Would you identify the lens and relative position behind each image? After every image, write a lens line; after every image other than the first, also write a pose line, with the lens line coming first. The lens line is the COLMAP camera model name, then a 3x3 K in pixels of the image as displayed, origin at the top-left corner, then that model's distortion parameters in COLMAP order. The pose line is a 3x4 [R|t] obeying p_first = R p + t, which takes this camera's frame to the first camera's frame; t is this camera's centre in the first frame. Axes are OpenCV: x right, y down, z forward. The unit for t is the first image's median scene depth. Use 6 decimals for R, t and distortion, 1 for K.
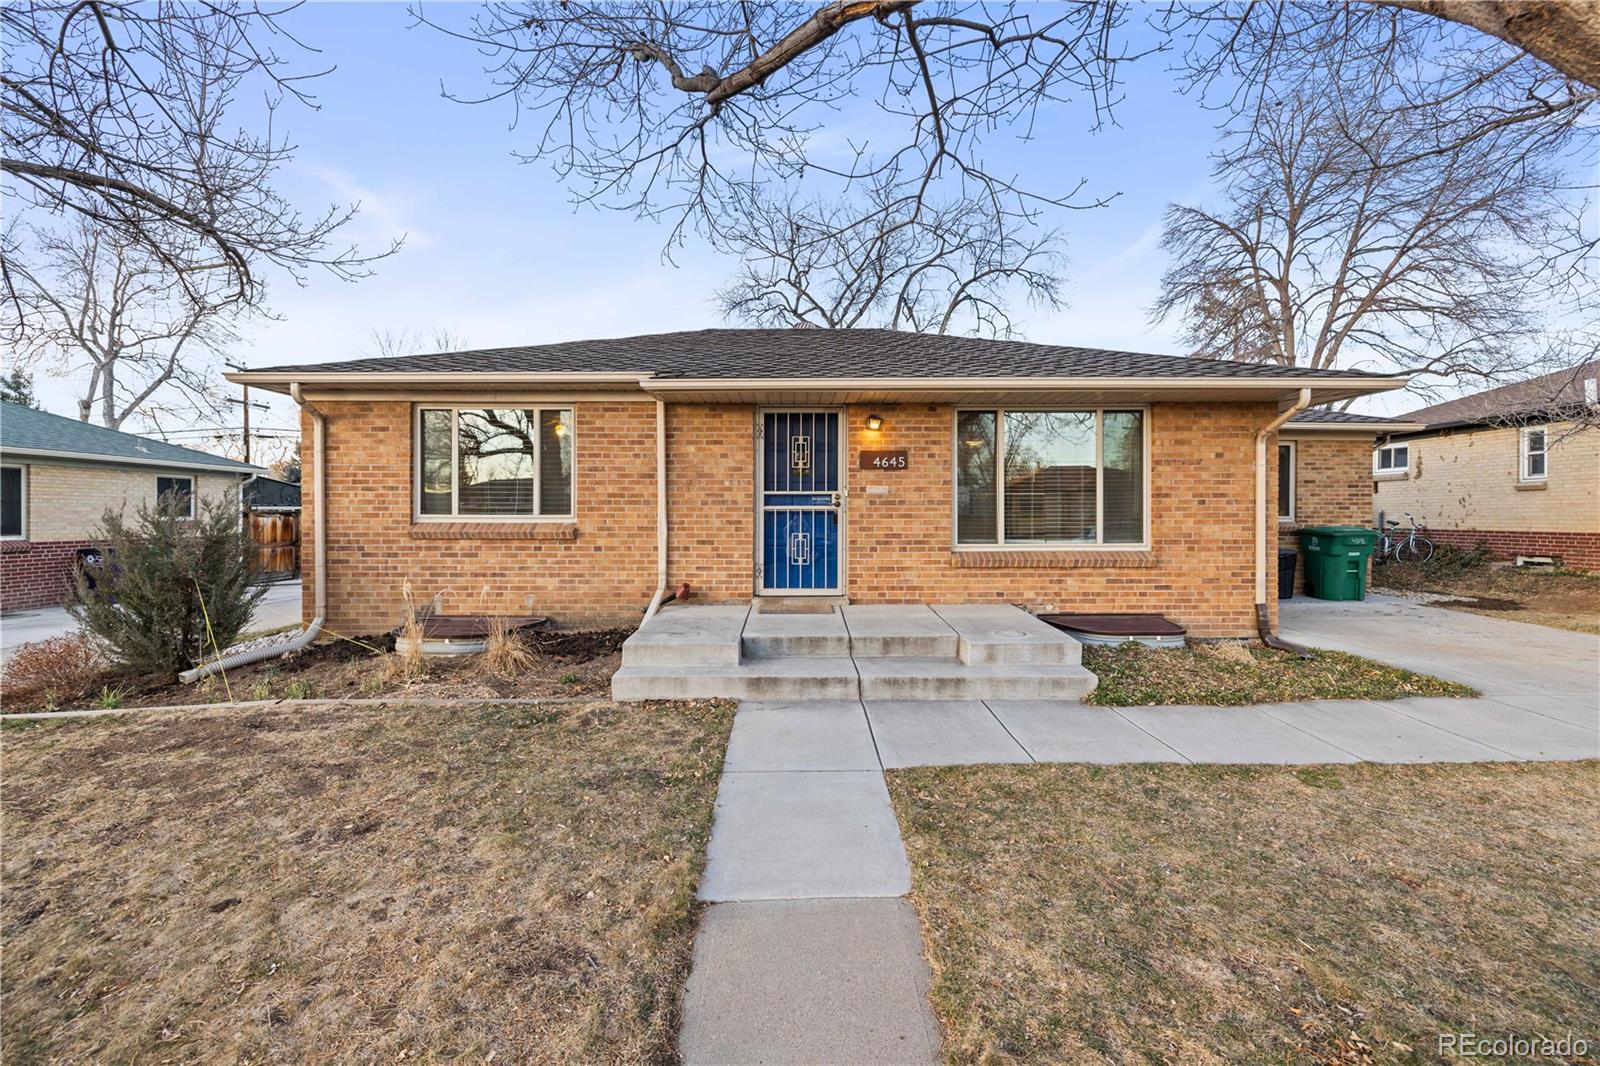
lens RADIAL K [[681.1, 0, 799.5], [0, 681.1, 517.3], [0, 0, 1]] dist [0.001984, 0.000362]
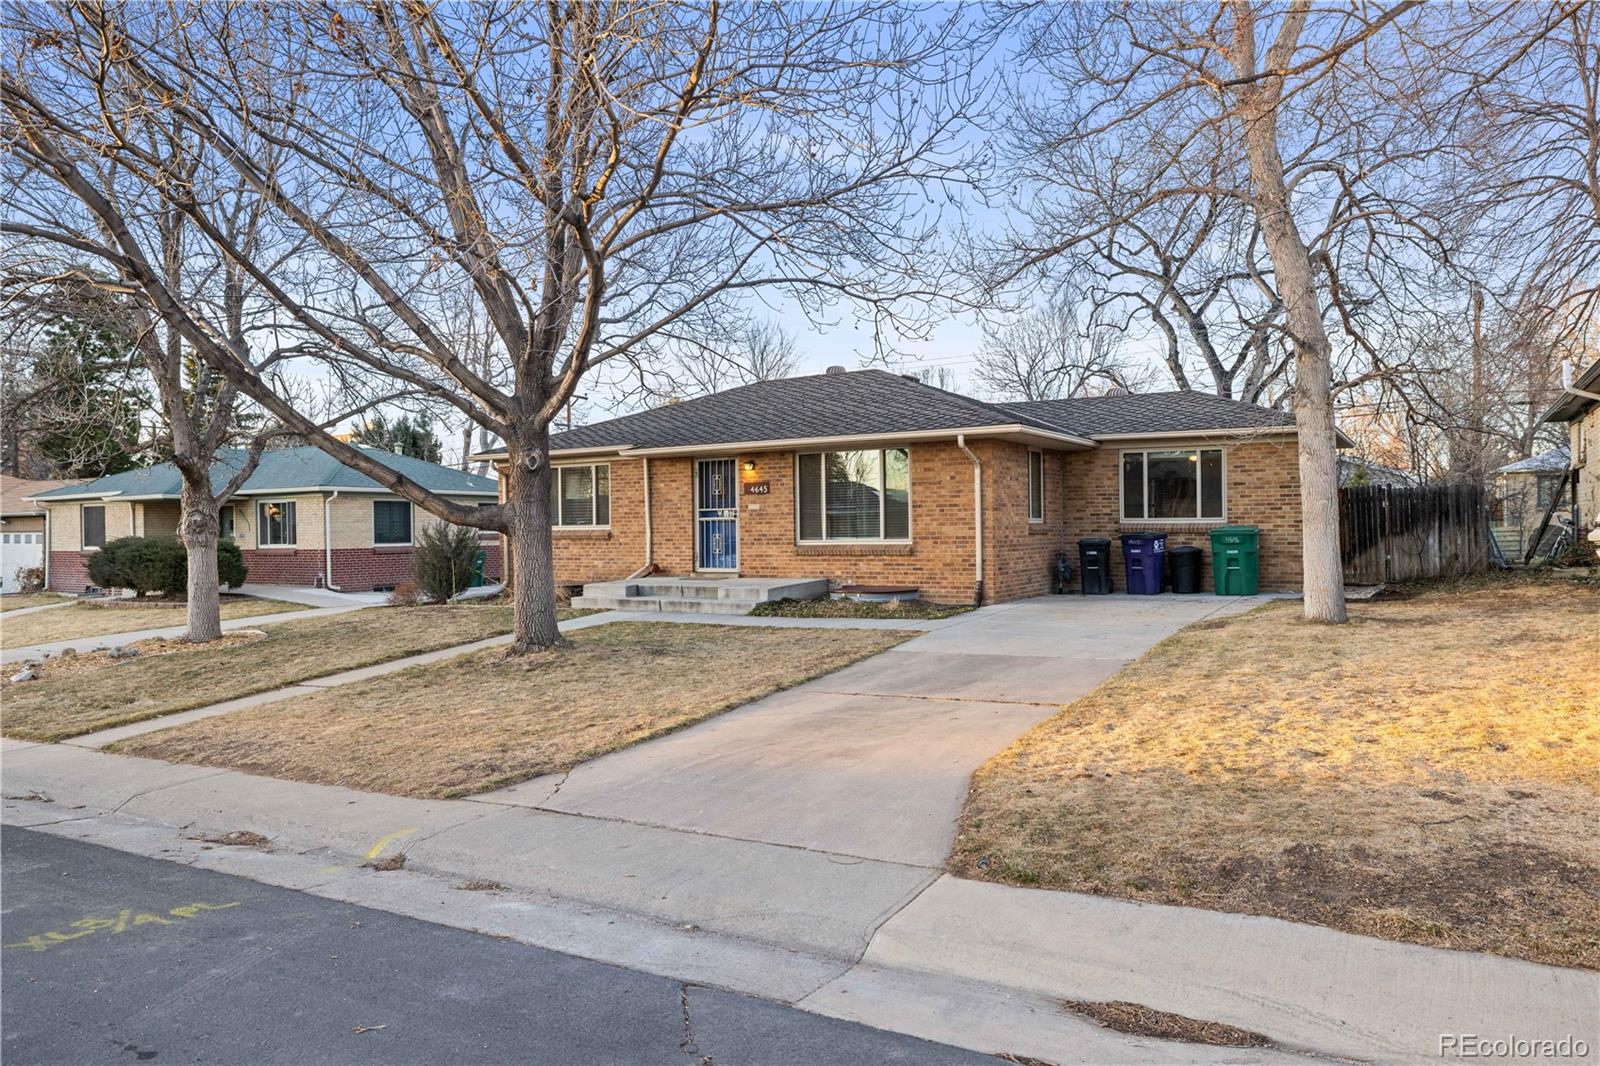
lens RADIAL K [[1124.5, 0, 773.0], [0, 1124.5, 530.8], [0, 0, 1]] dist [-0.001294, -0.000225]
pose [[0.841816, -0.010702, -0.539658, 1.582837], [0.010996, 0.999936, -0.002677, 0.023907], [0.539652, -0.003681, 0.841880, -1.210048]]
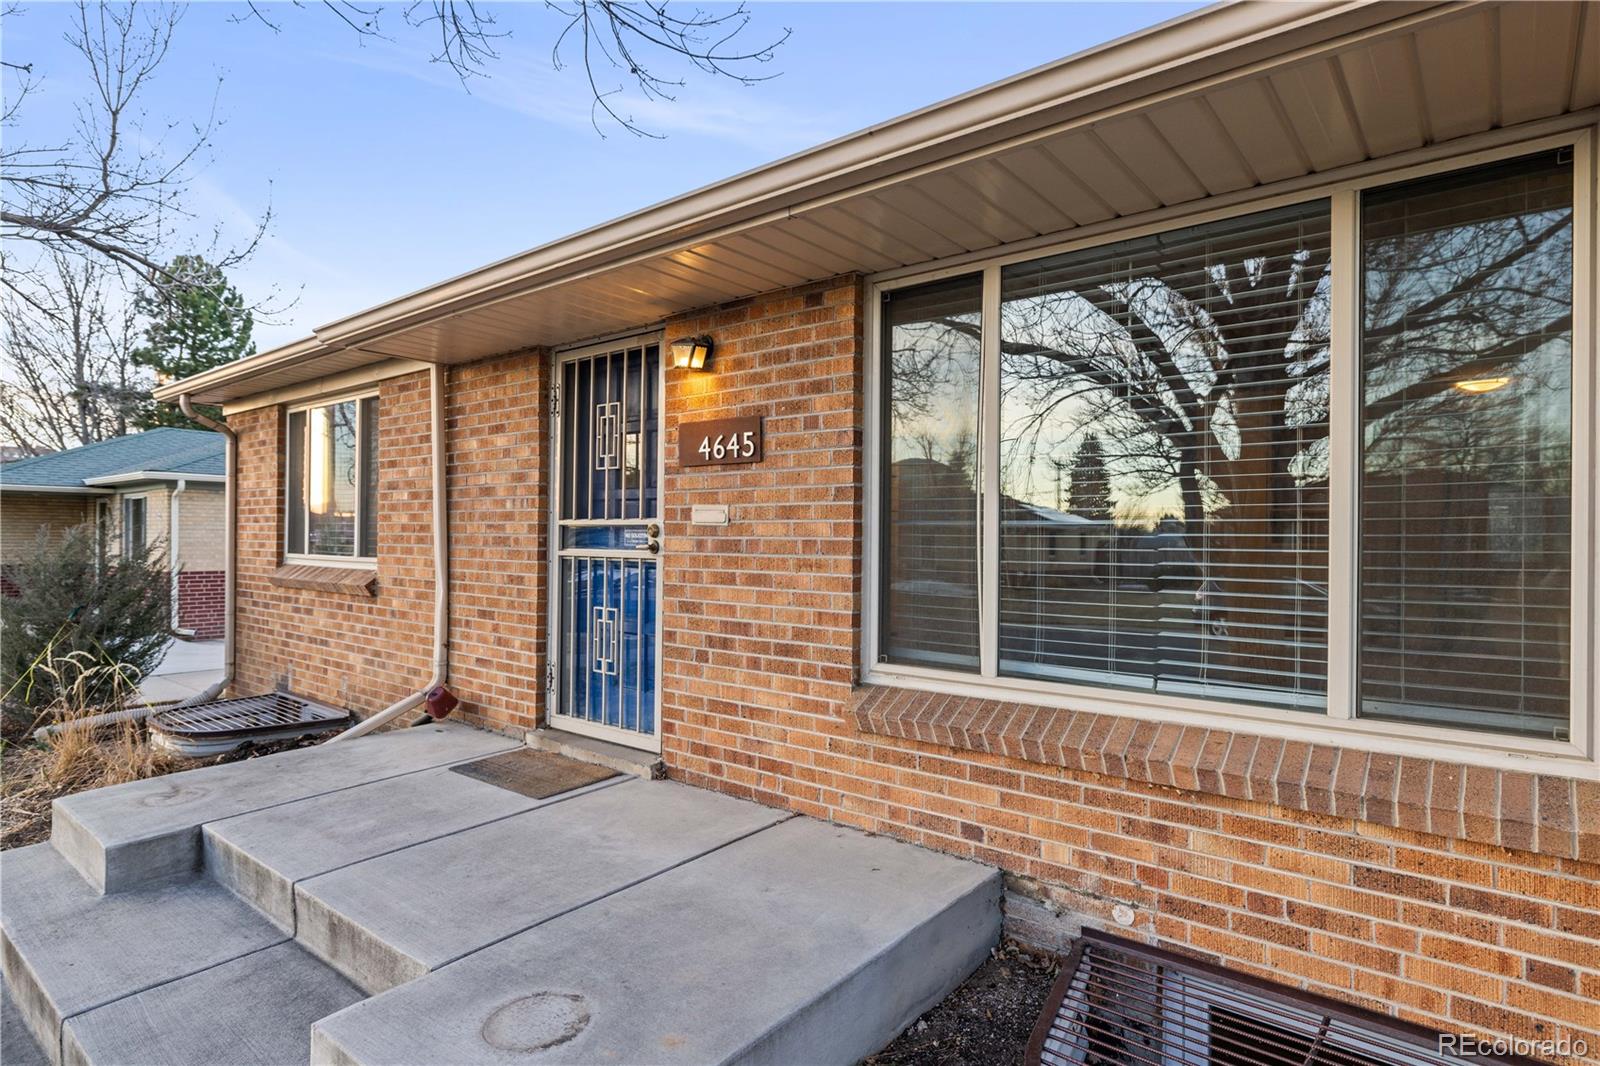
lens RADIAL K [[877.8, 0, 800.0], [0, 877.8, 533.0], [0, 0, 1]] dist [0.000867, 0.000467]
pose [[0.763925, 0.003724, -0.645294, 0.502687], [-0.010267, 0.999927, -0.006383, -0.026209], [0.645223, 0.011501, 0.763908, 0.624994]]
